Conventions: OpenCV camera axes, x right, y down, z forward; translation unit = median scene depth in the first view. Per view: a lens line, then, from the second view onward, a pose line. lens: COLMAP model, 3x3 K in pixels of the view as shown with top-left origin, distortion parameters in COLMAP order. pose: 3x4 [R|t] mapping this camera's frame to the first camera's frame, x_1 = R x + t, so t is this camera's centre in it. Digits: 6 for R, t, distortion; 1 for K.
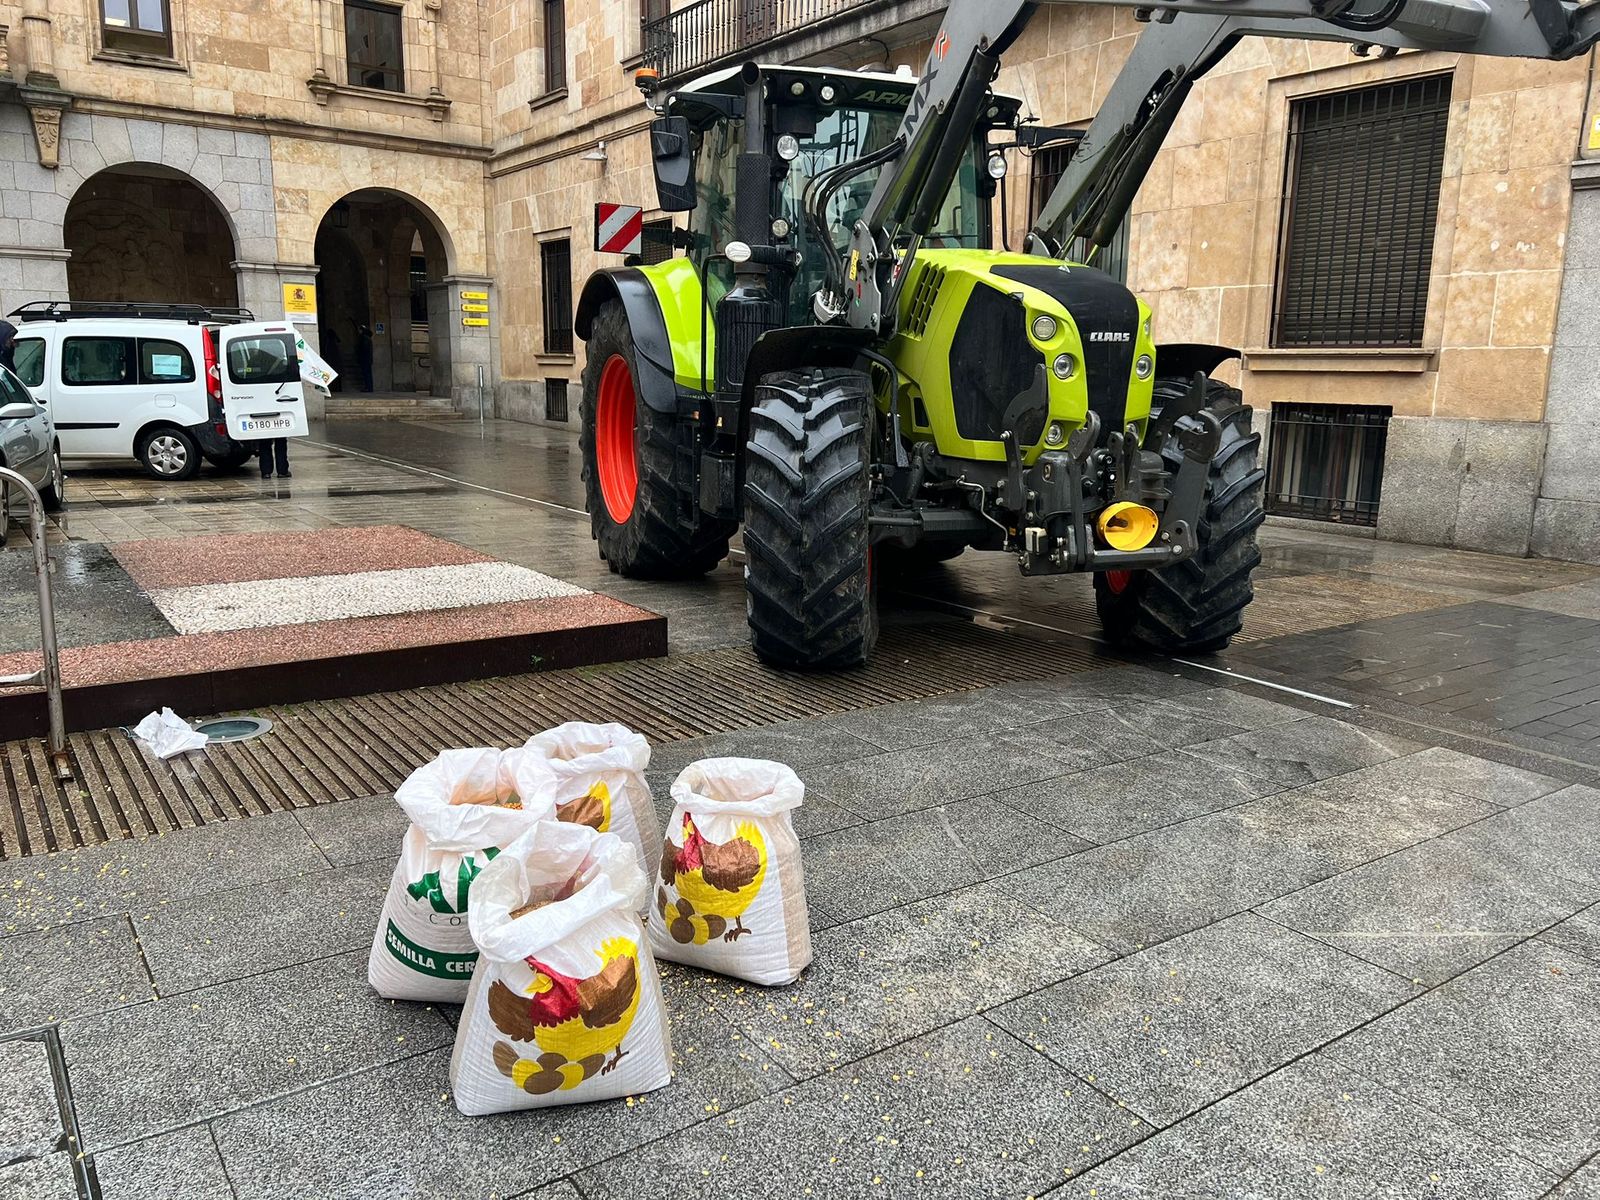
lens RADIAL K [[1204.1, 0, 792.0], [0, 1204.1, 598.5], [0, 0, 1]] dist [0.064353, -0.082520]
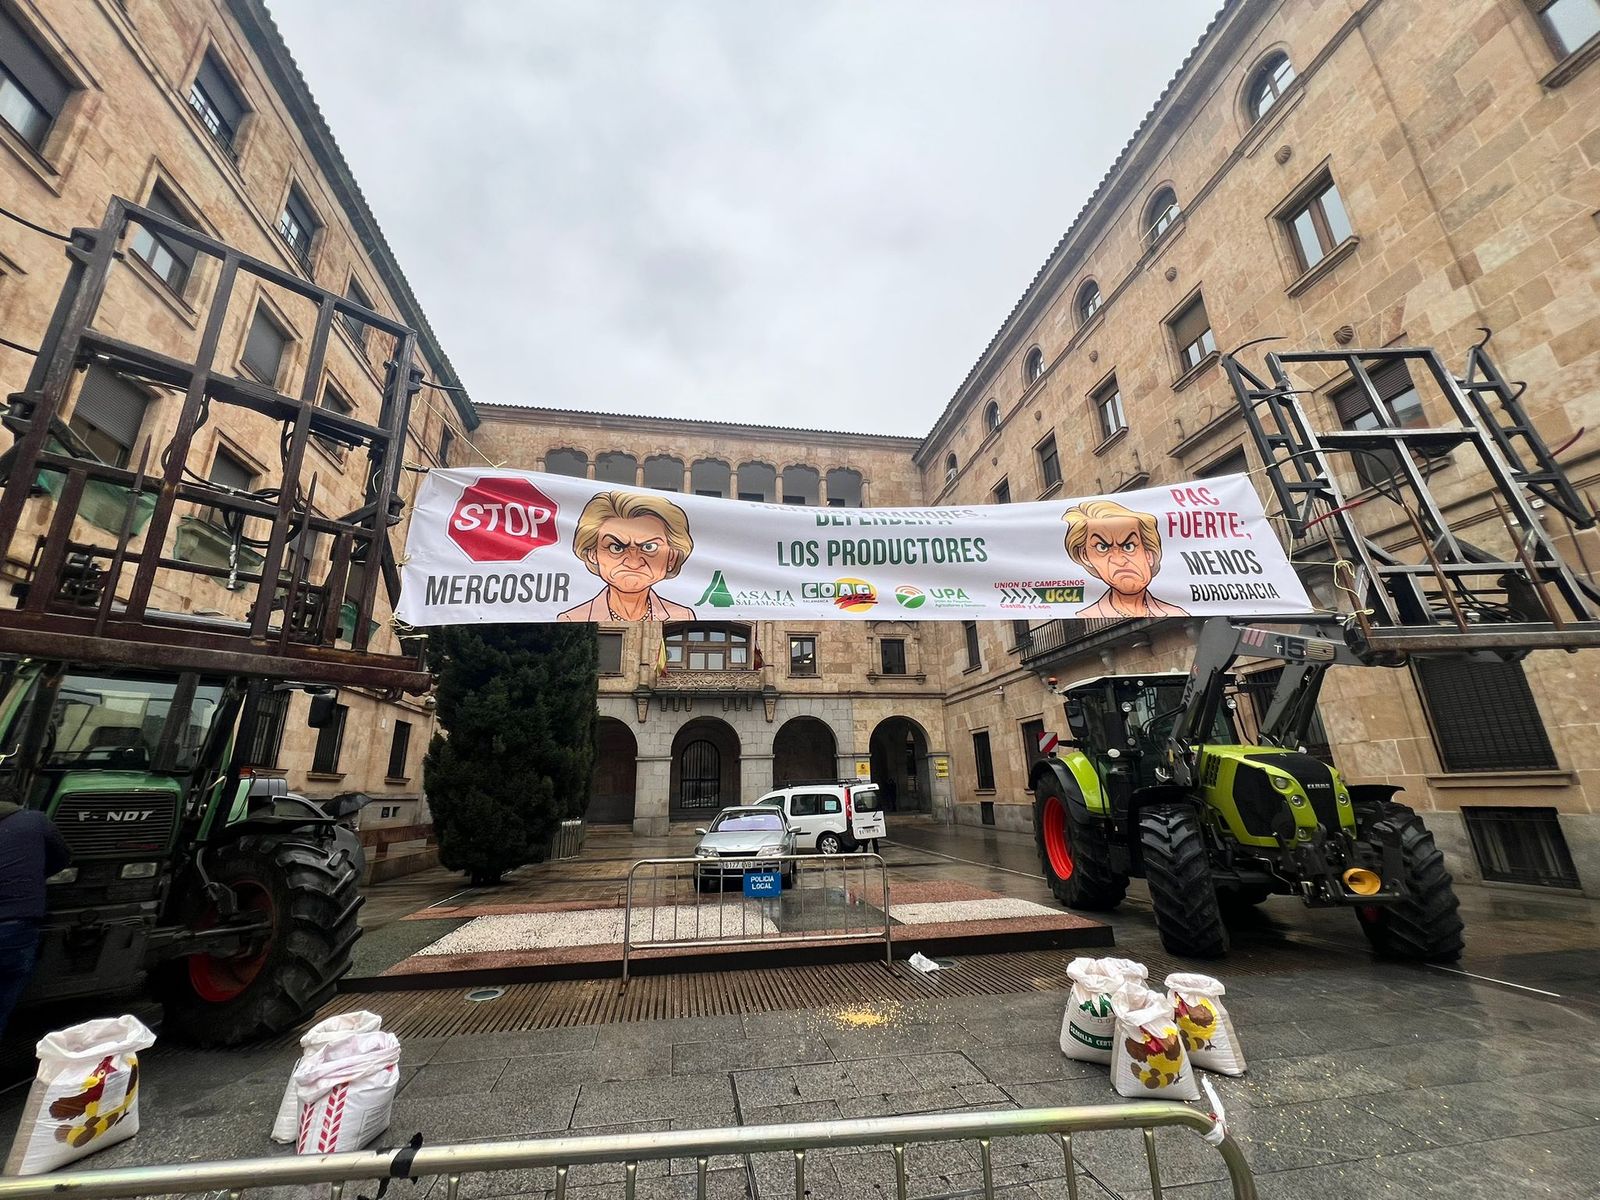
lens RADIAL K [[637.2, 0, 793.5], [0, 637.2, 597.3], [0, 0, 1]] dist [-0.000511, -0.000190]
pose [[0.903713, -0.164252, -0.395379, -0.069886], [-0.039482, 0.887575, -0.458969, 0.039001], [0.426315, 0.430386, 0.795628, -0.391950]]
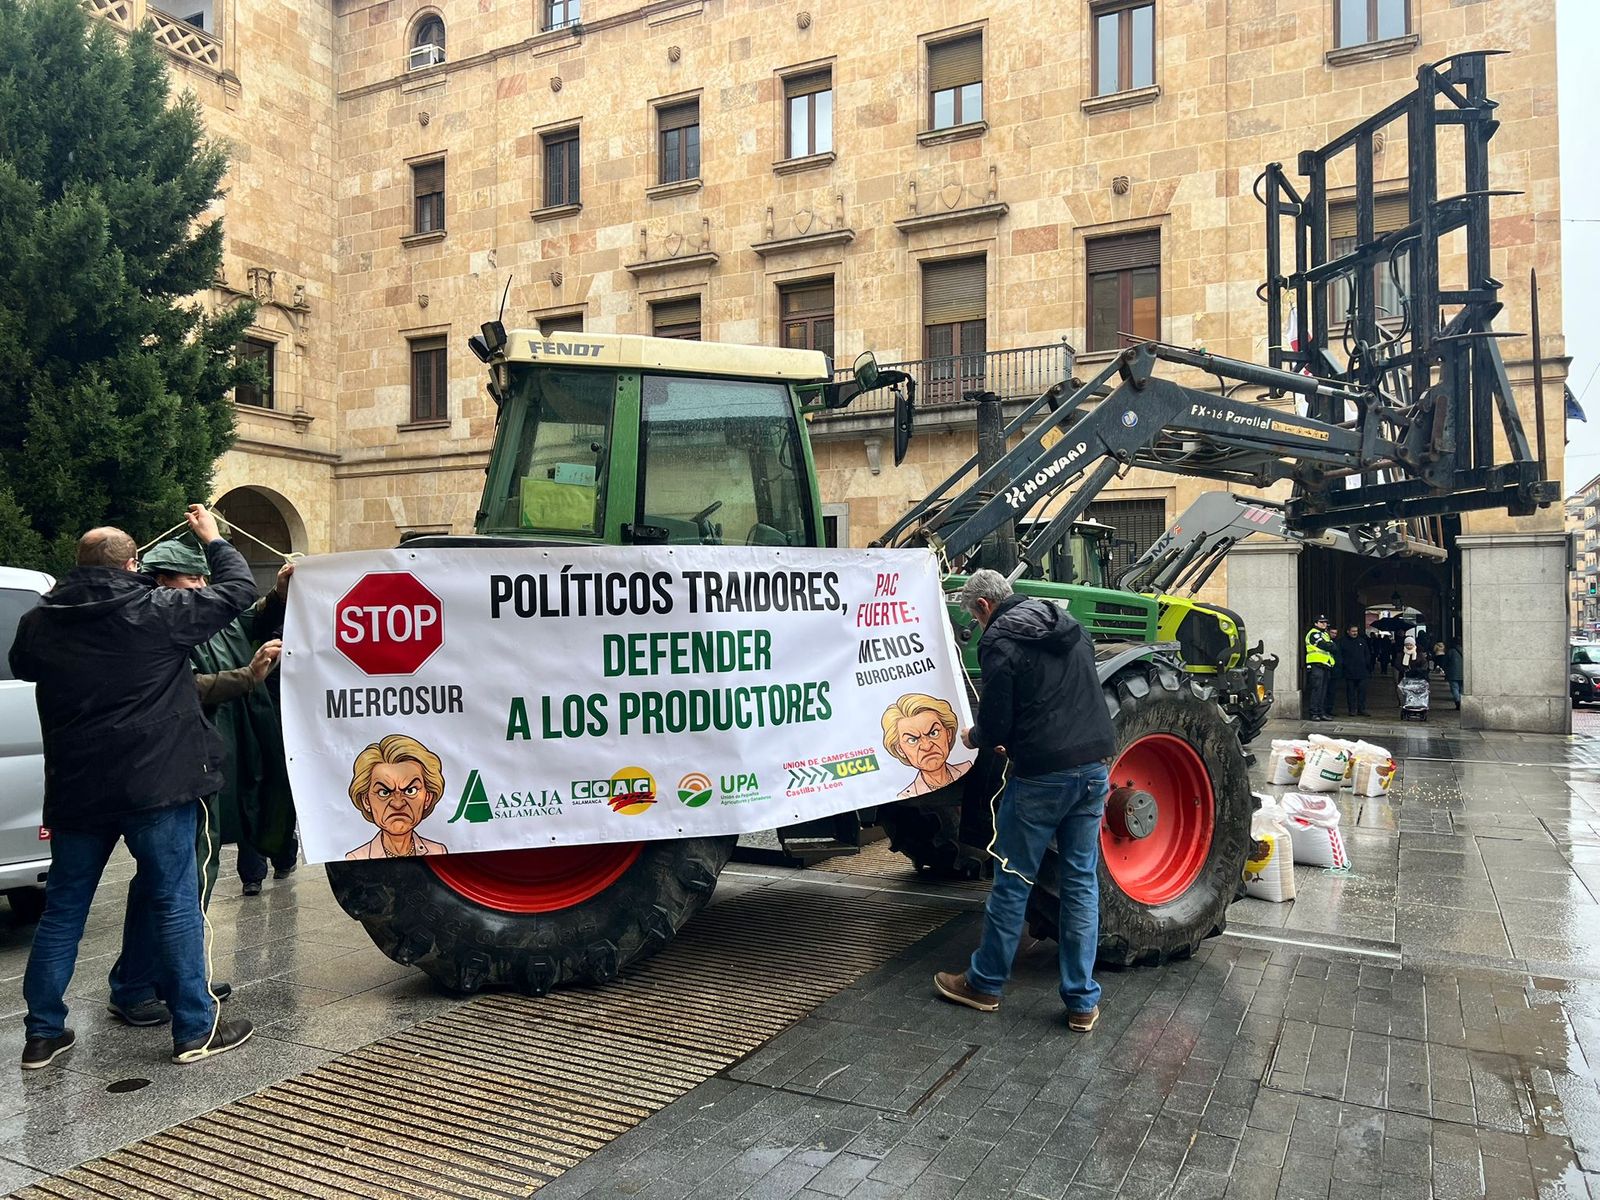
lens RADIAL K [[1204.1, 0, 792.0], [0, 1204.1, 598.5], [0, 0, 1]] dist [0.064353, -0.082520]
pose [[0.892159, -0.001528, 0.451719, -1.740215], [0.094327, 0.978579, -0.182989, 0.124895], [-0.441763, 0.205865, 0.873192, -0.939447]]
